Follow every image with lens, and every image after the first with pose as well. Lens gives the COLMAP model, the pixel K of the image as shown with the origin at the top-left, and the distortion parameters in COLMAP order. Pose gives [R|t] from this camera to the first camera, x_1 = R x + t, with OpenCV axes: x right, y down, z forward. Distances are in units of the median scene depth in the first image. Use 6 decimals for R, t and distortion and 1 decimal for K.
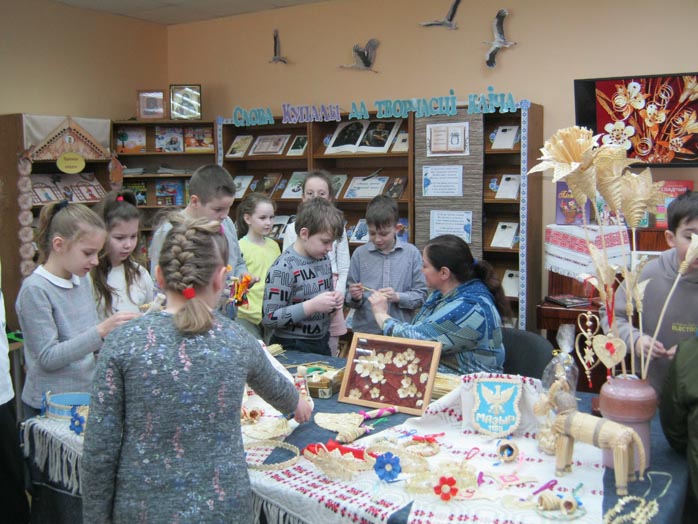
lens RADIAL K [[765.2, 0, 350.0], [0, 765.2, 260.5], [0, 0, 1]] dist [-0.087704, 0.000000]
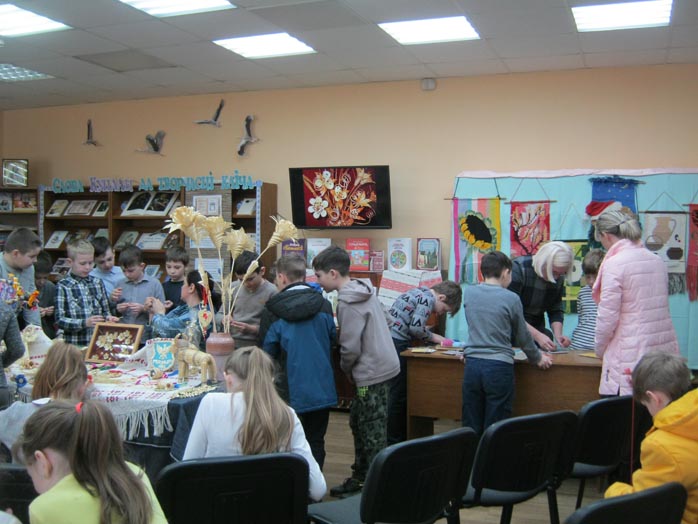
lens RADIAL K [[765.2, 0, 348.4], [0, 765.2, 262.4], [0, 0, 1]] dist [-0.087704, 0.000000]
pose [[0.983490, 0.011714, 0.180583, 0.131615], [0.002304, 0.997011, -0.077223, 0.049036], [-0.180948, 0.076364, 0.980524, -0.398507]]
